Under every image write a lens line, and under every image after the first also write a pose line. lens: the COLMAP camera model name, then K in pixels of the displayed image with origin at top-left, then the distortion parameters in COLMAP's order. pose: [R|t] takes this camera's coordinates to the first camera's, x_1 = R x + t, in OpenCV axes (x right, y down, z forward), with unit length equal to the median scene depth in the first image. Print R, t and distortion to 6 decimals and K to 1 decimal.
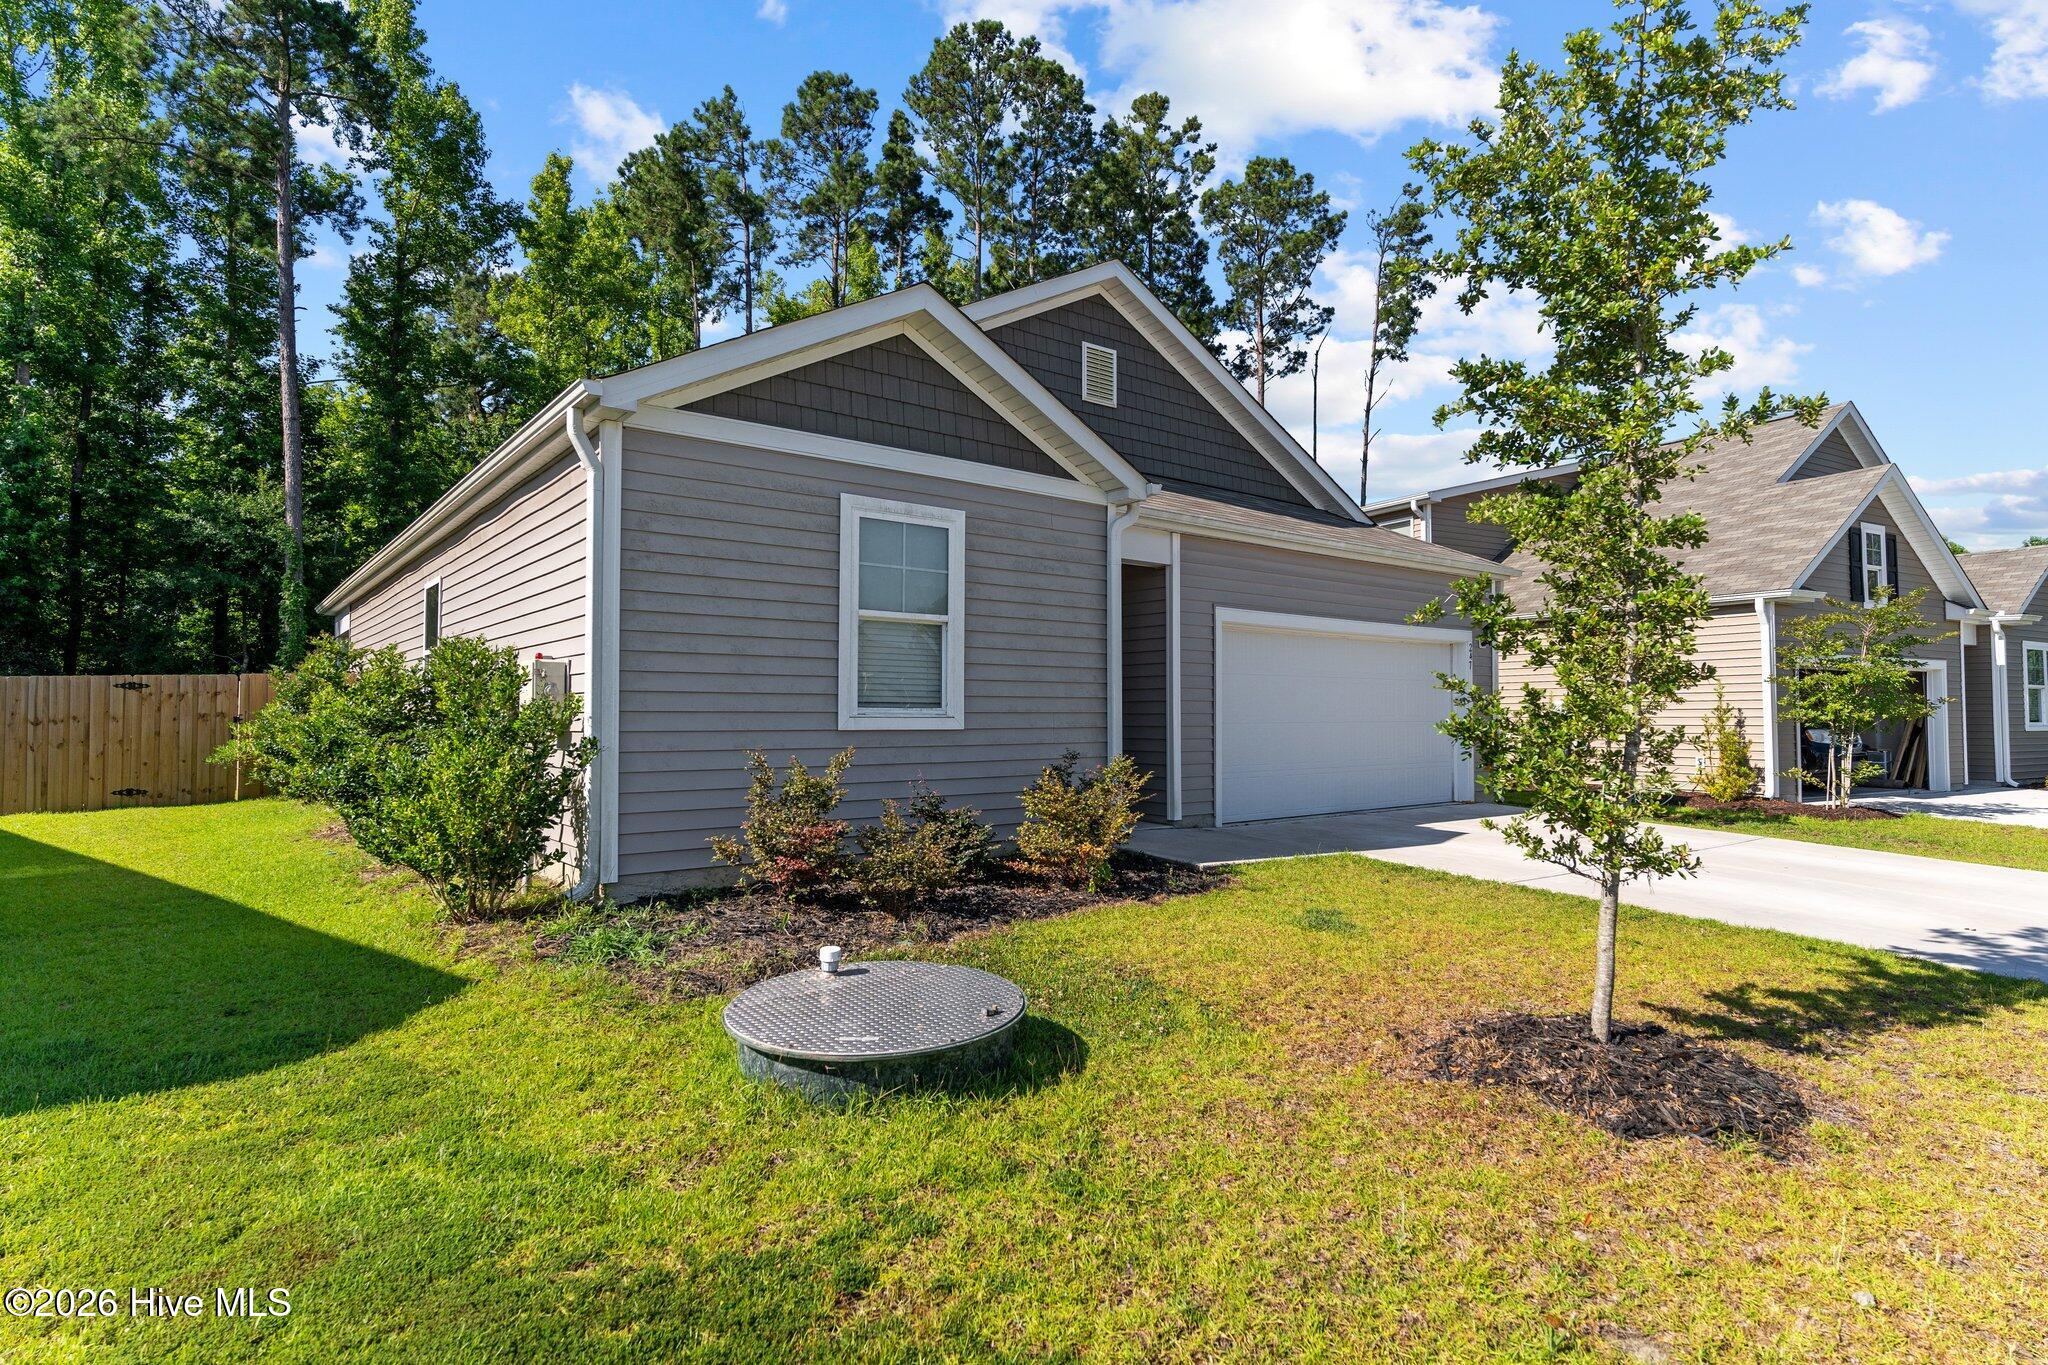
lens RADIAL K [[1067.1, 0, 978.6], [0, 1067.1, 686.0], [0, 0, 1]] dist [-0.000893, -0.000101]
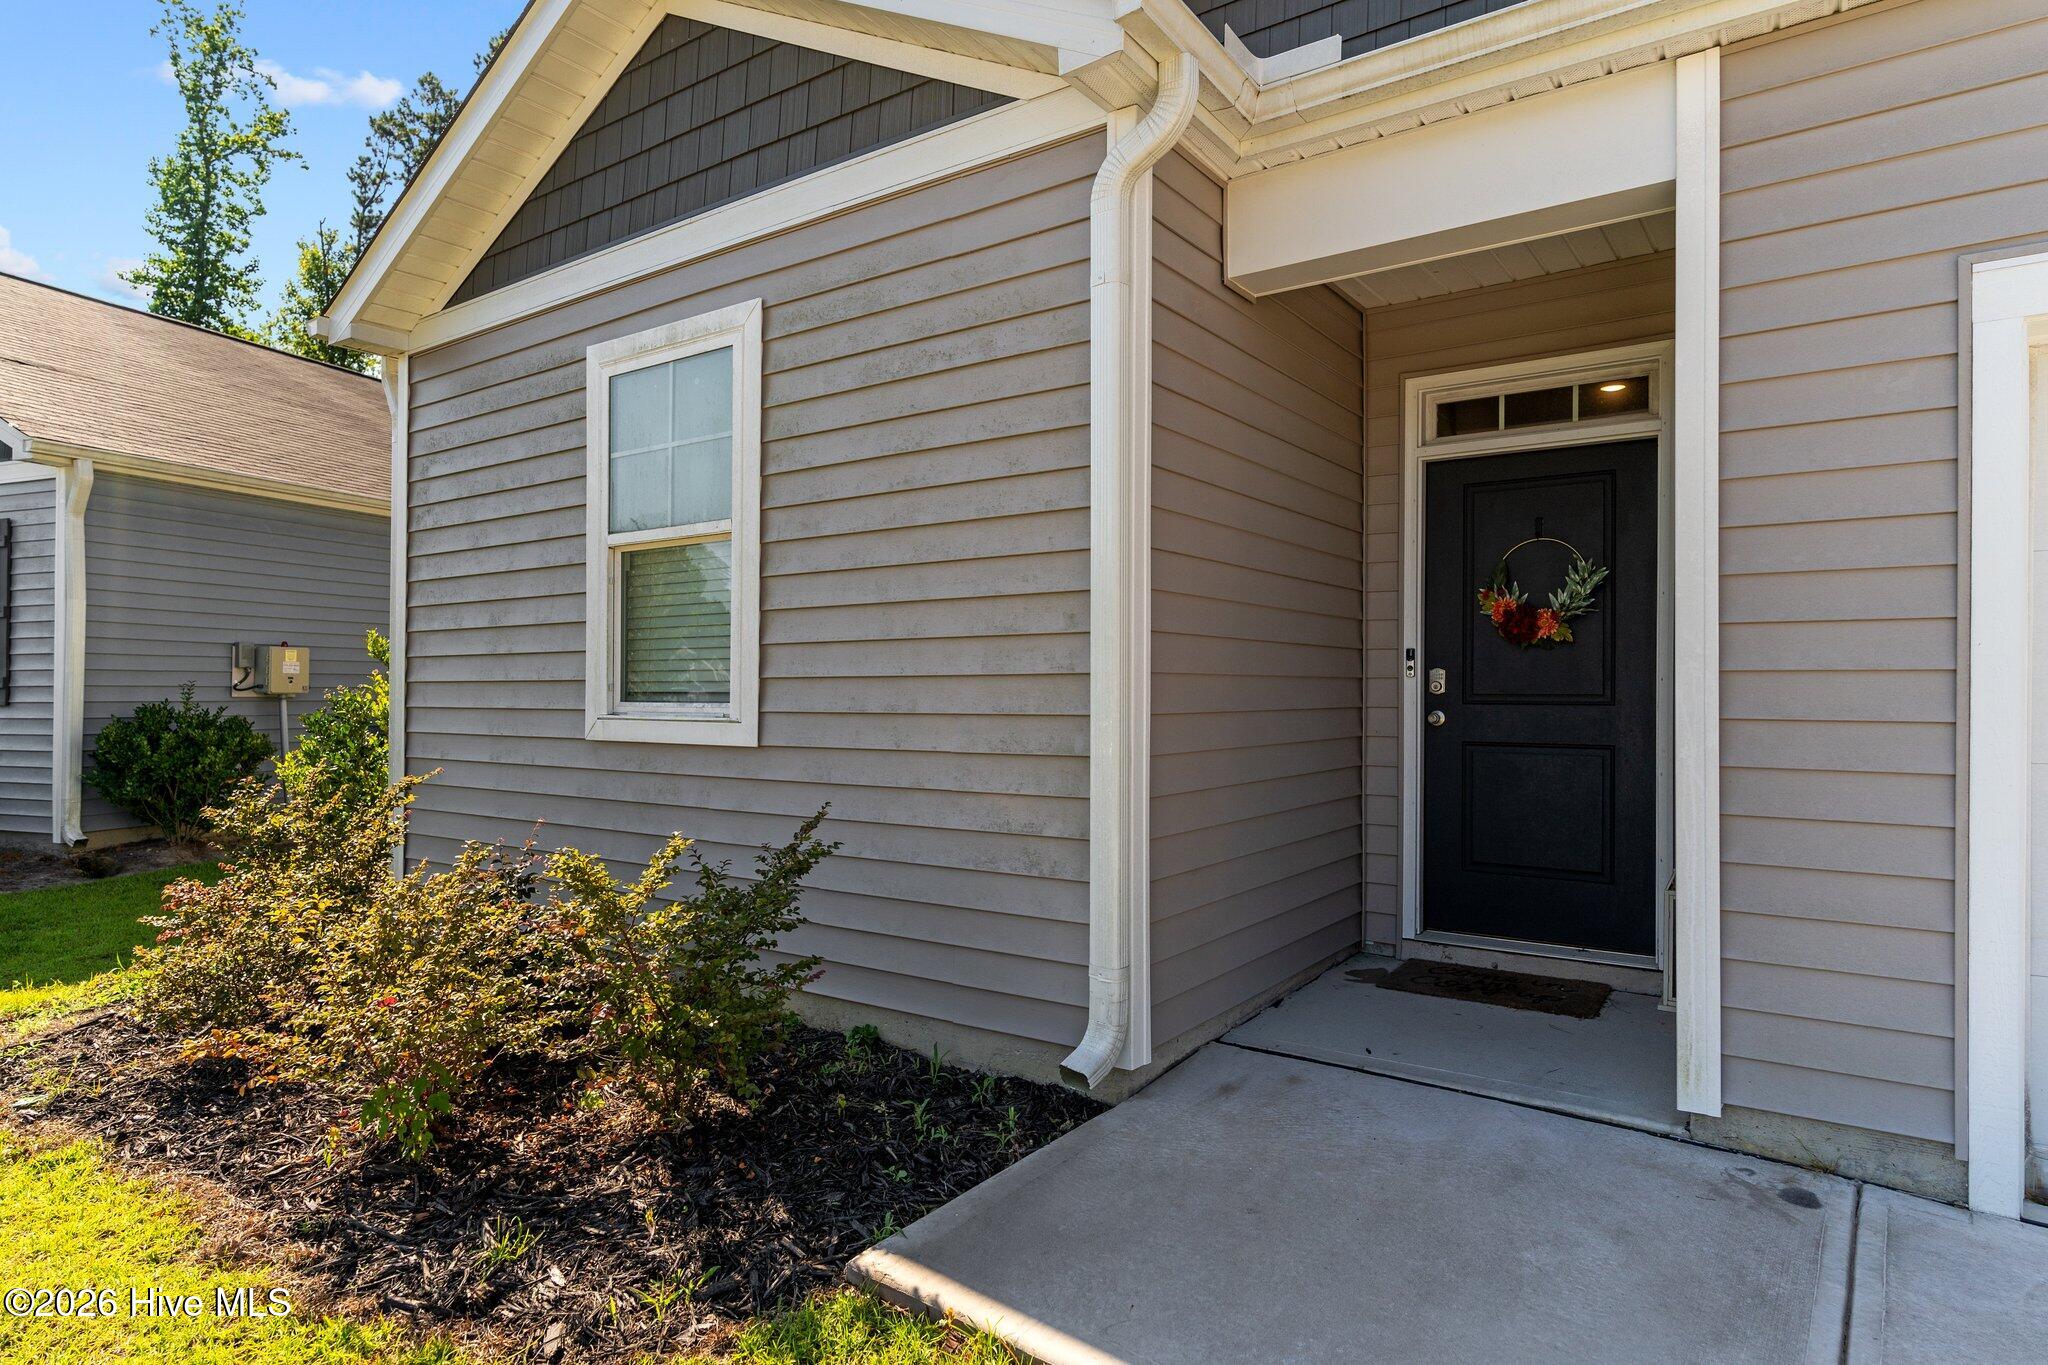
lens RADIAL K [[1172.1, 0, 1017.8], [0, 1172.1, 688.4], [0, 0, 1]] dist [-0.001752, 0.014342]
pose [[0.297235, -0.001768, -0.954803, 0.528581], [0.030052, 0.999520, 0.007505, 0.013037], [0.954331, -0.030924, 0.297145, 0.947199]]
